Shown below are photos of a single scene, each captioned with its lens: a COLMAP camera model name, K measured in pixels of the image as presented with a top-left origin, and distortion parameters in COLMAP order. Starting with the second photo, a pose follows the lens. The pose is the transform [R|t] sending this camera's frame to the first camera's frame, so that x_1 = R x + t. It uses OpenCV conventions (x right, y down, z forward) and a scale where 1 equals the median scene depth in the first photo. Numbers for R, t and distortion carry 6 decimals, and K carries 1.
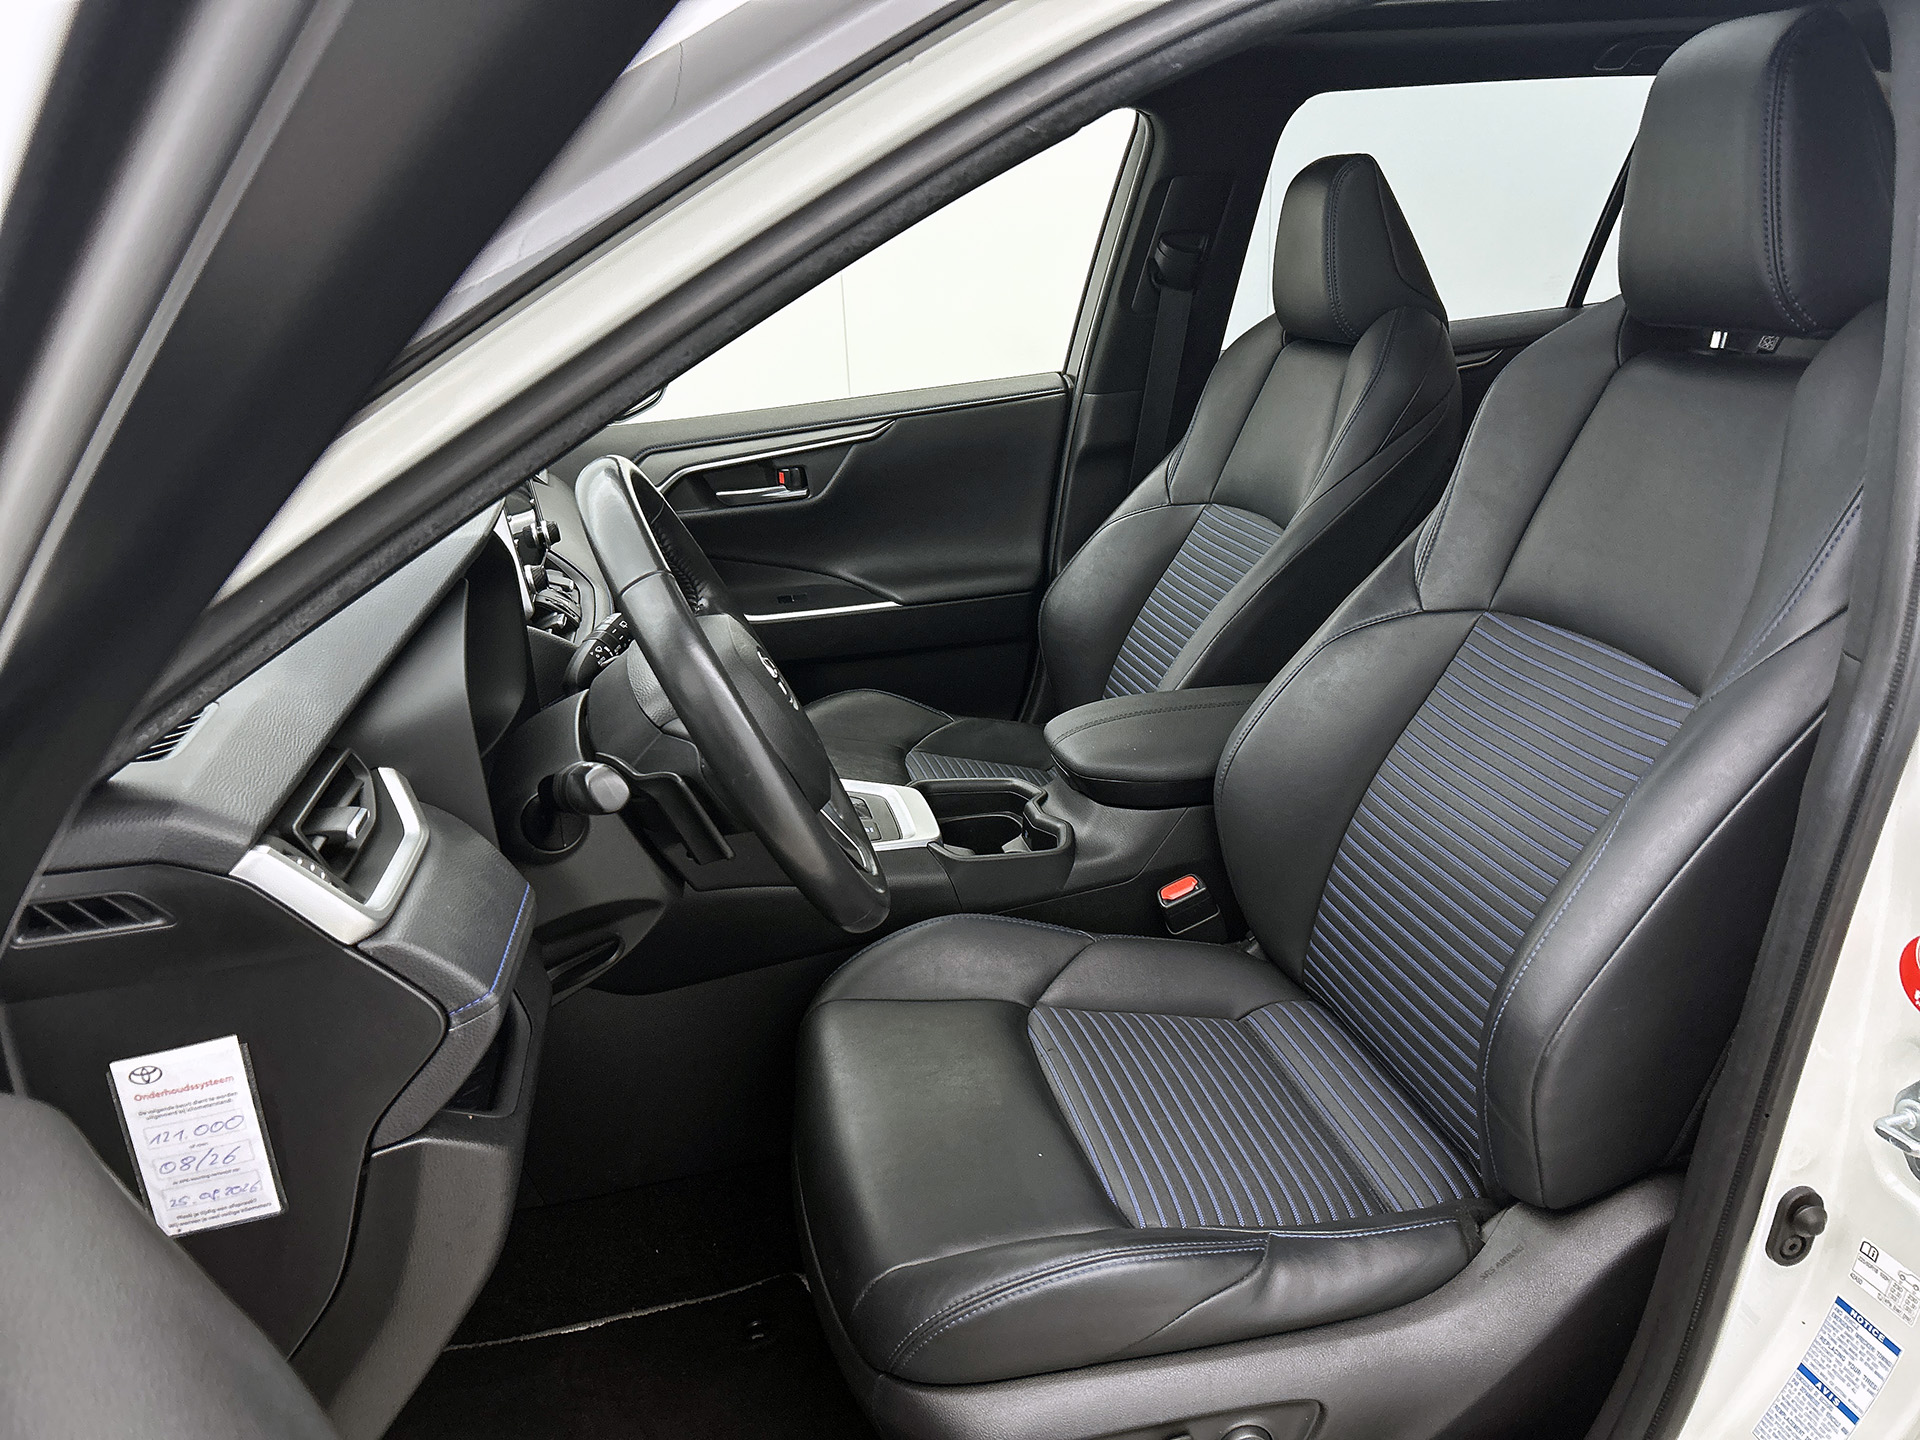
lens RADIAL K [[1461.9, 0, 960.0], [0, 1461.9, 720.0], [0, 0, 1]] dist [0.042605, -0.078079]
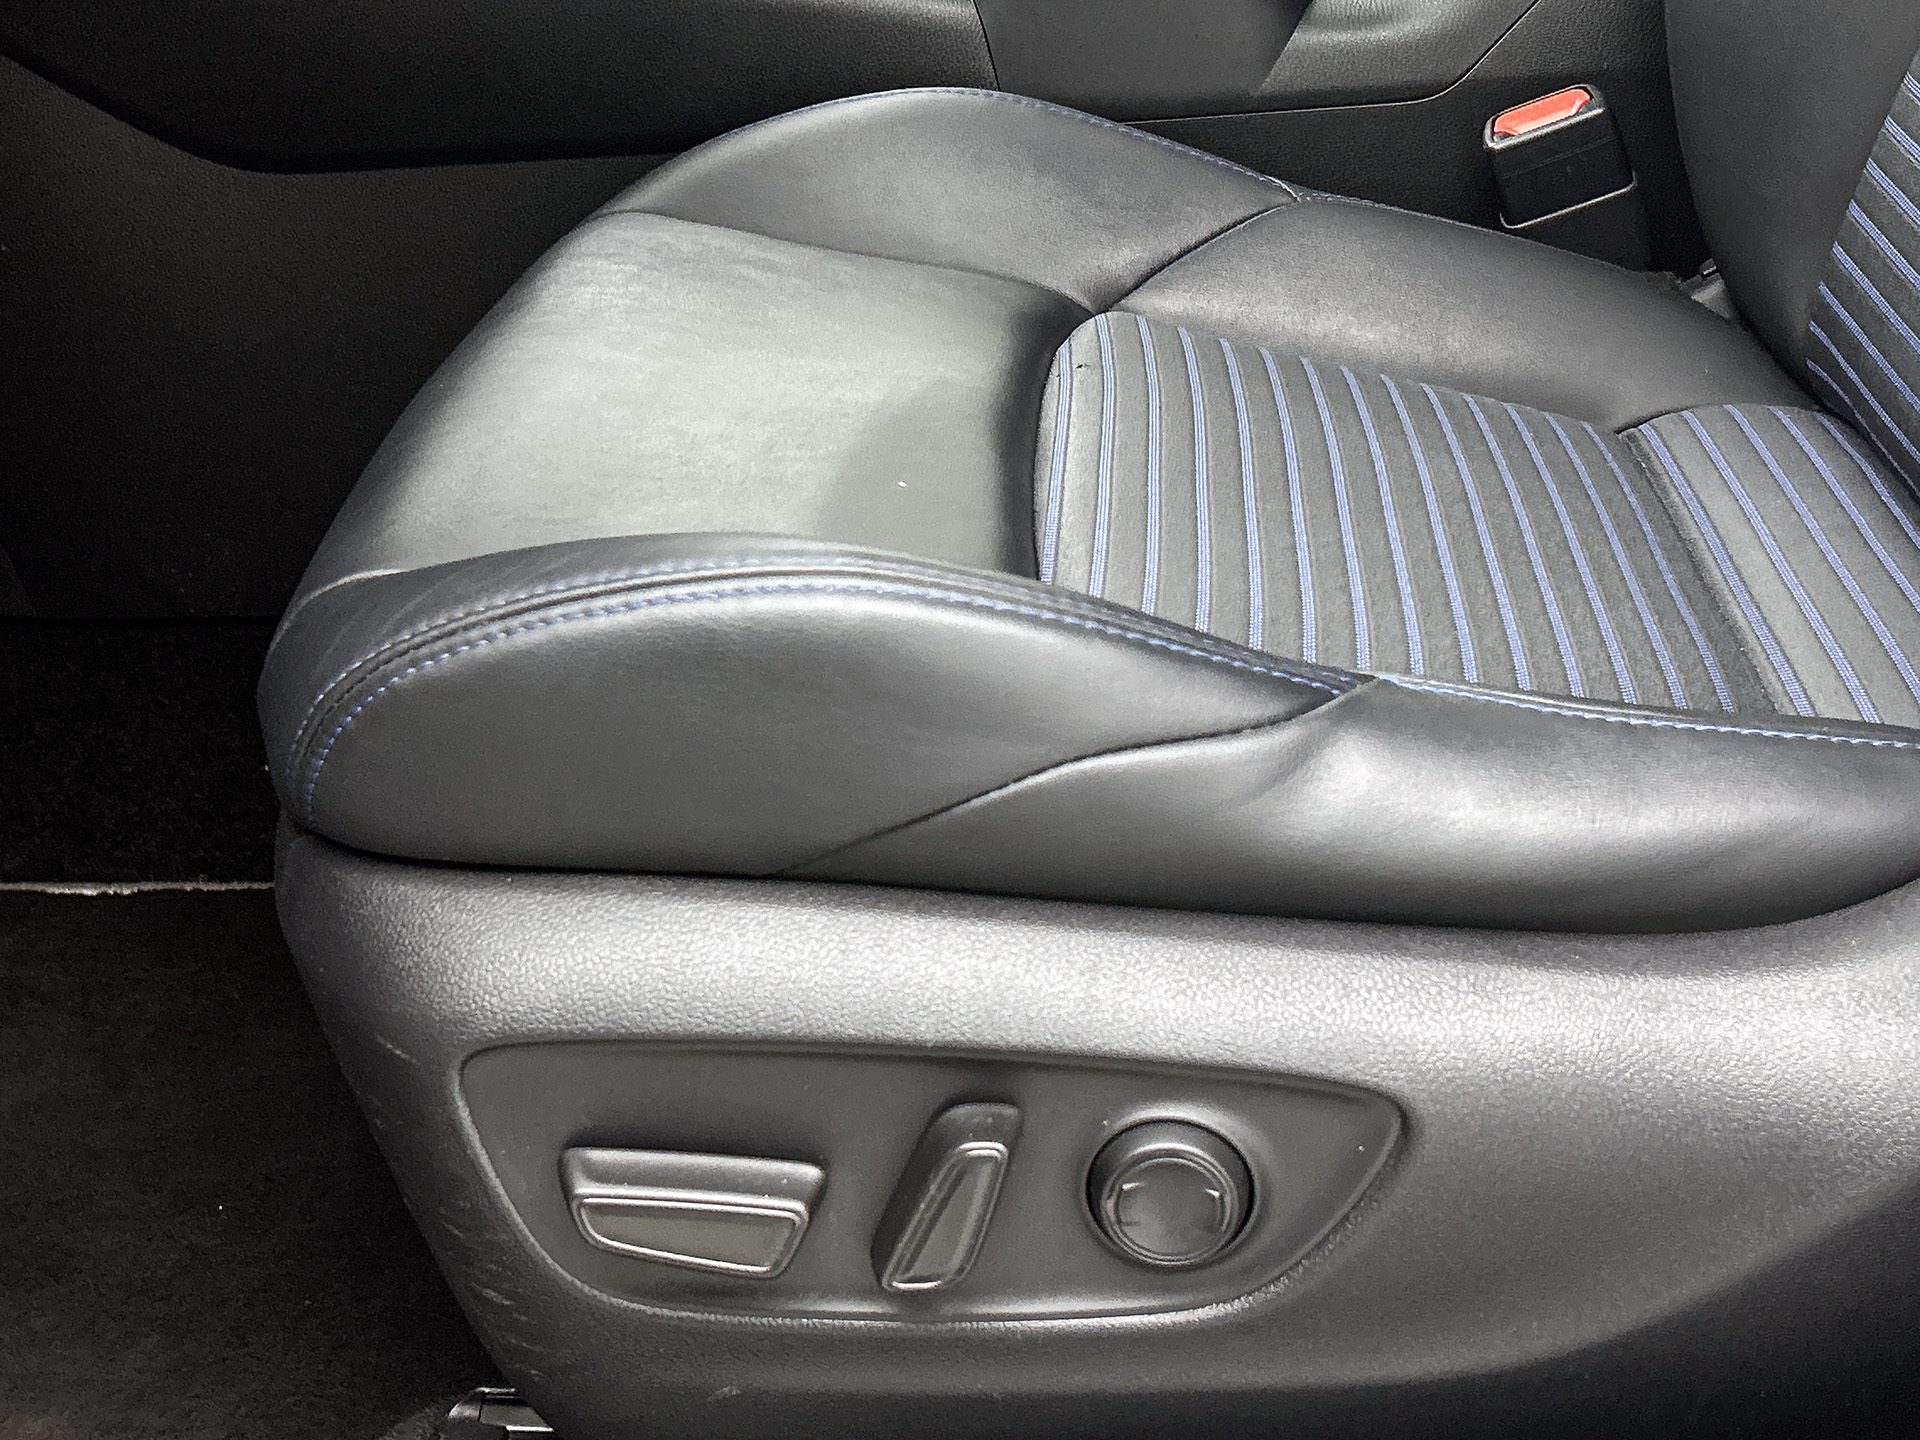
lens RADIAL K [[2628.2, 0, 960.0], [0, 2628.2, 720.0], [0, 0, 1]] dist [0.057902, 0.007489]
pose [[0.965388, 0.157395, -0.207972, 0.171024], [-0.129210, 0.981273, 0.142854, 0.193471], [0.226562, -0.111037, 0.967647, 0.238691]]
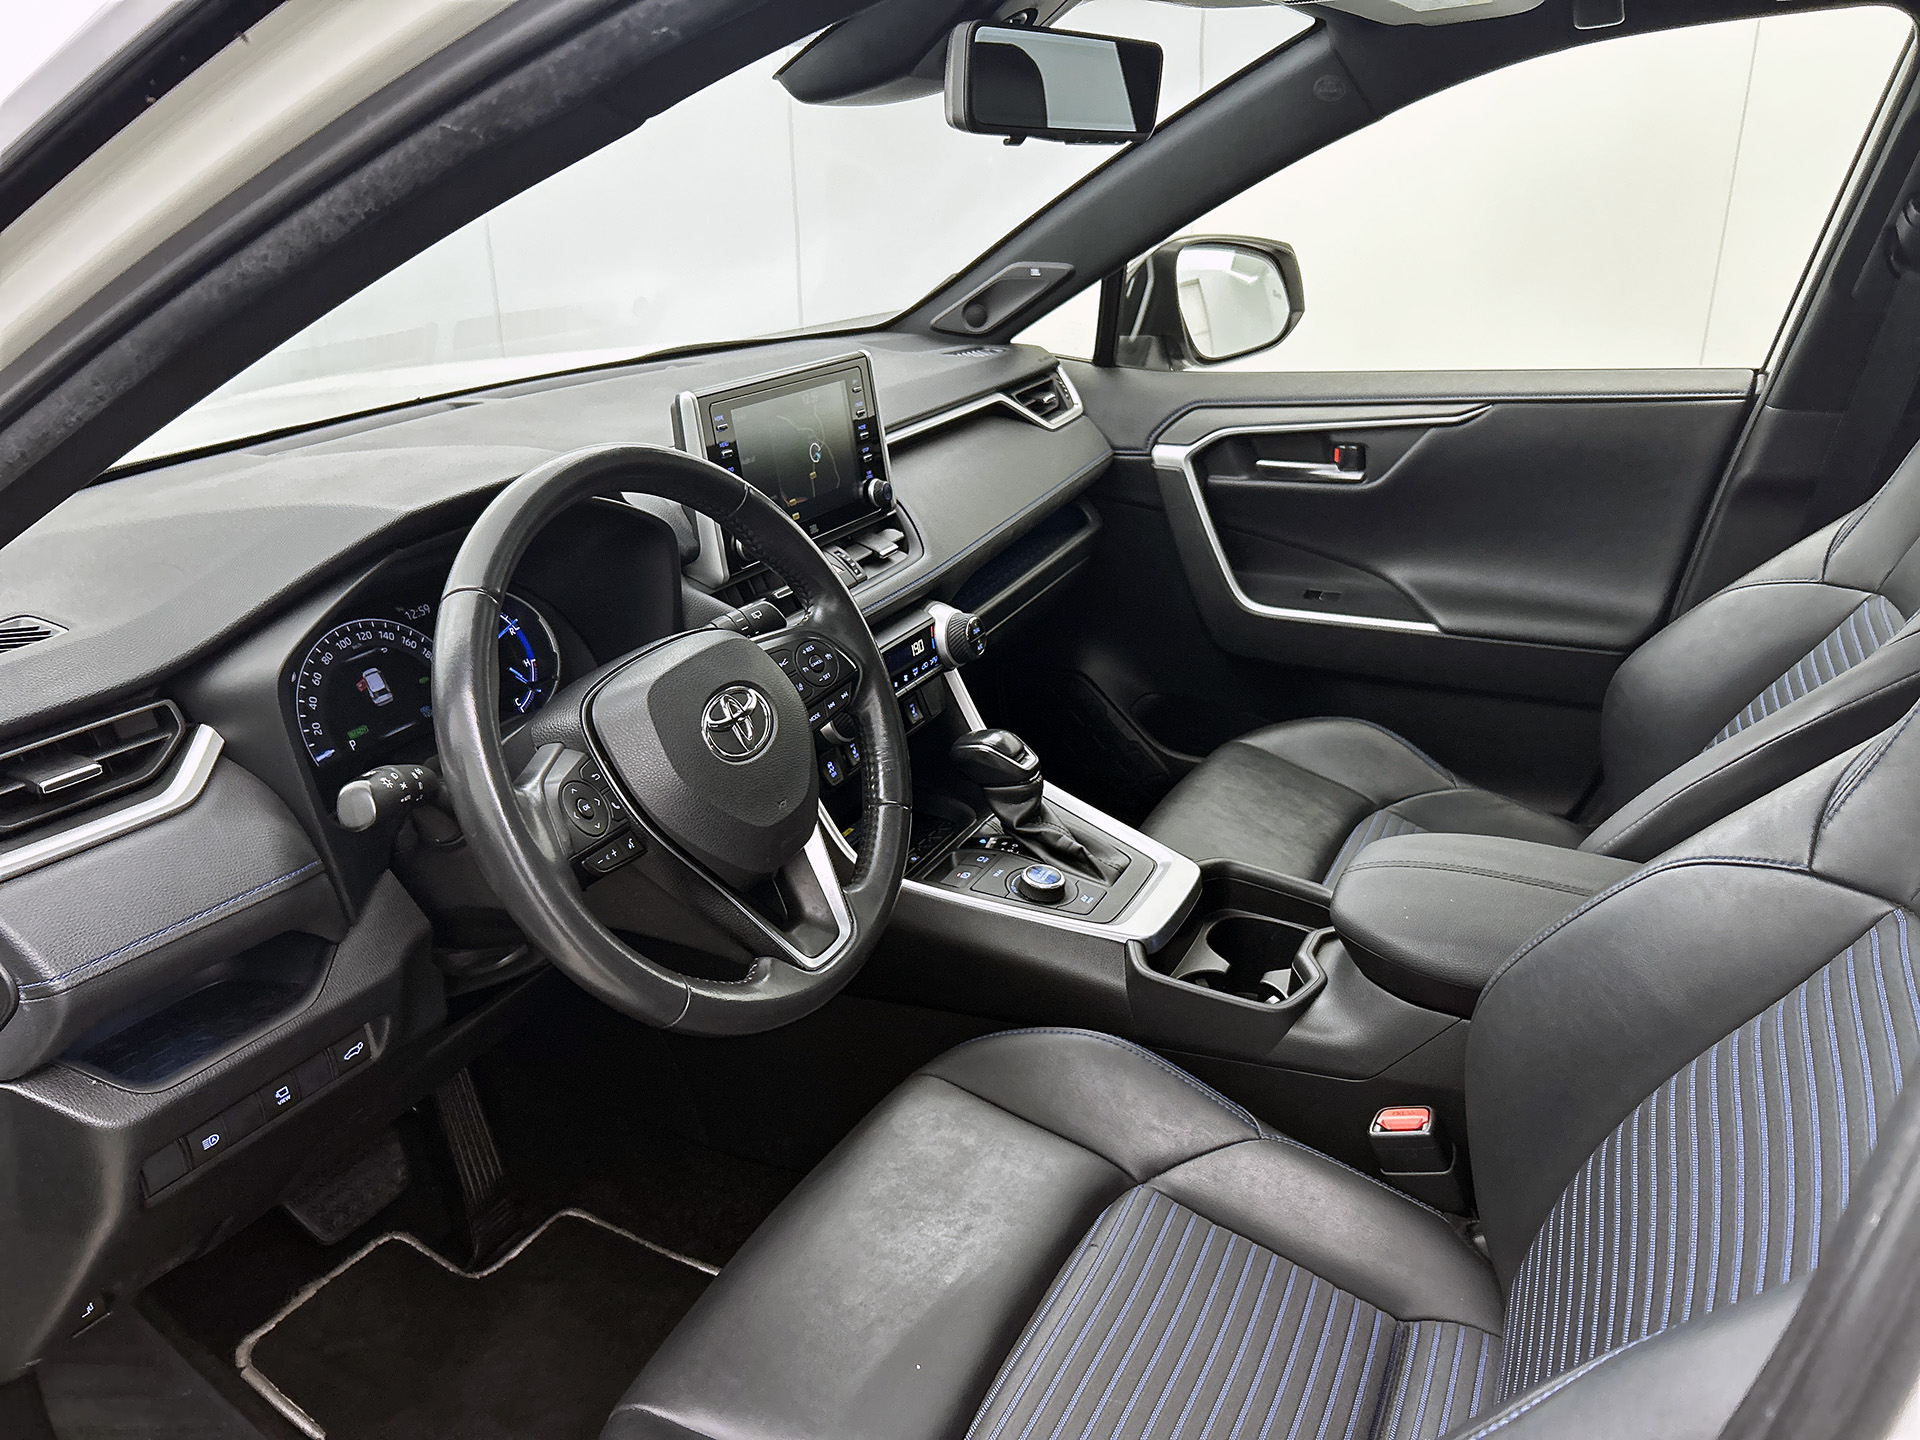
lens RADIAL K [[1461.9, 0, 960.0], [0, 1461.9, 720.0], [0, 0, 1]] dist [0.042605, -0.078079]
pose [[0.779084, 0.260506, -0.570233, 0.340199], [-0.218276, 0.965382, 0.142806, -0.132344], [0.587694, 0.013210, 0.808975, 0.269416]]
